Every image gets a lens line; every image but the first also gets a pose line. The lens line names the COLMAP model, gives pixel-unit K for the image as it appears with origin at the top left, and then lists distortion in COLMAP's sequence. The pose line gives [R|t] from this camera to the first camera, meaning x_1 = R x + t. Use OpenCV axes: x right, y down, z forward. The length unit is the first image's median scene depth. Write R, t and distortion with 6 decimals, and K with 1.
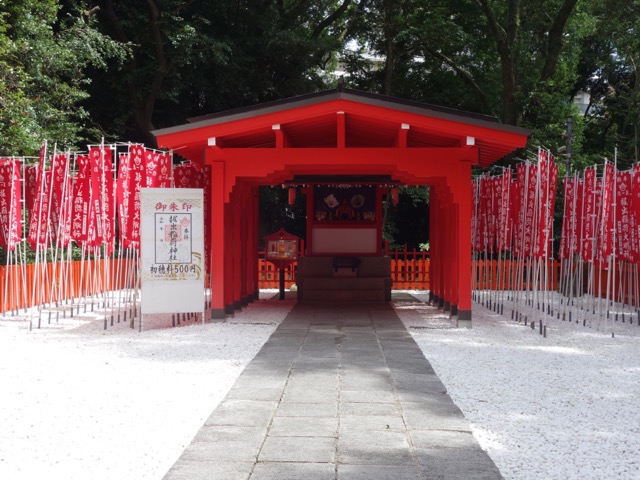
lens RADIAL K [[516.7, 0, 320.1], [0, 516.7, 238.4], [0, 0, 1]] dist [0.001468, -0.006958]
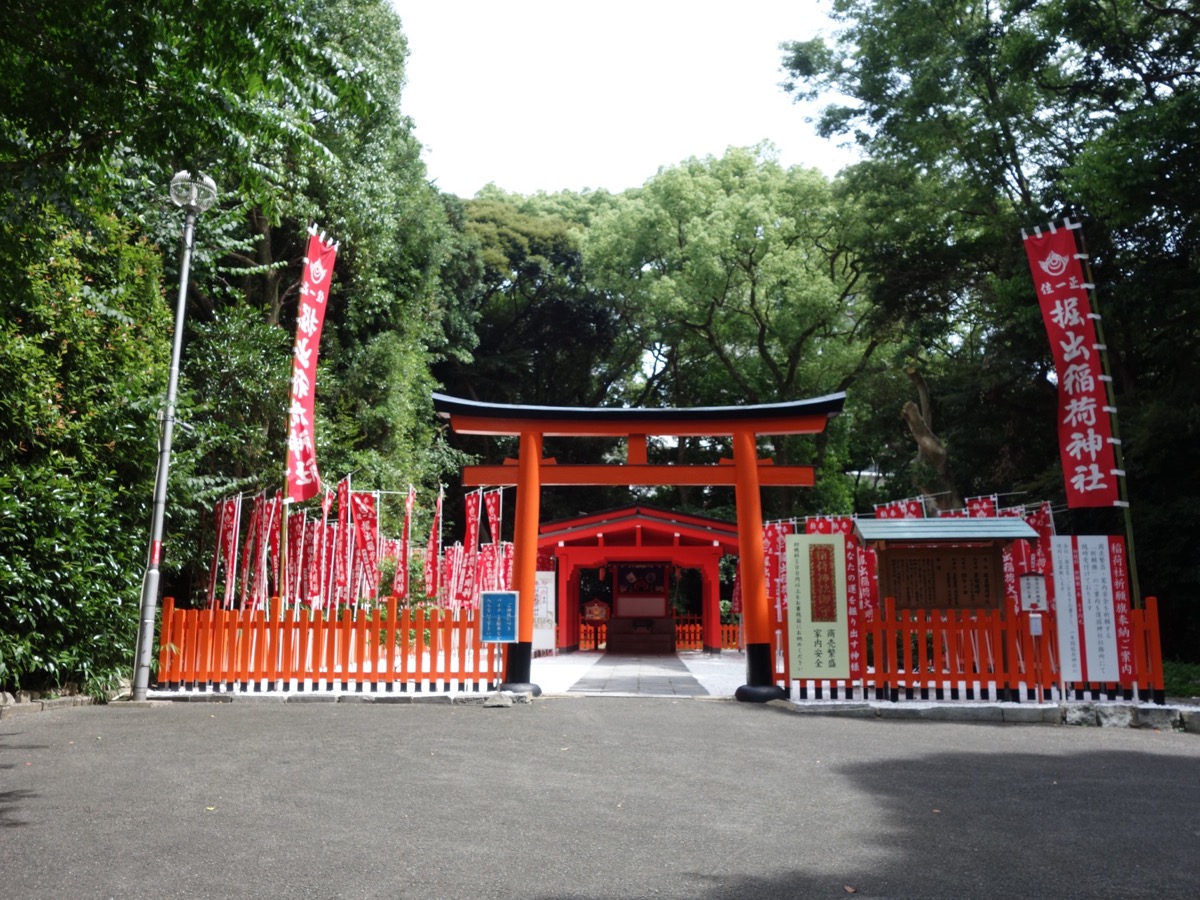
lens RADIAL K [[968.9, 0, 600.2], [0, 968.9, 447.1], [0, 0, 1]] dist [0.001468, -0.006958]
pose [[0.999968, 0.001766, 0.007760, -0.091599], [-0.000294, 0.982596, -0.185753, 0.073394], [-0.007953, 0.185745, 0.982566, -1.793126]]
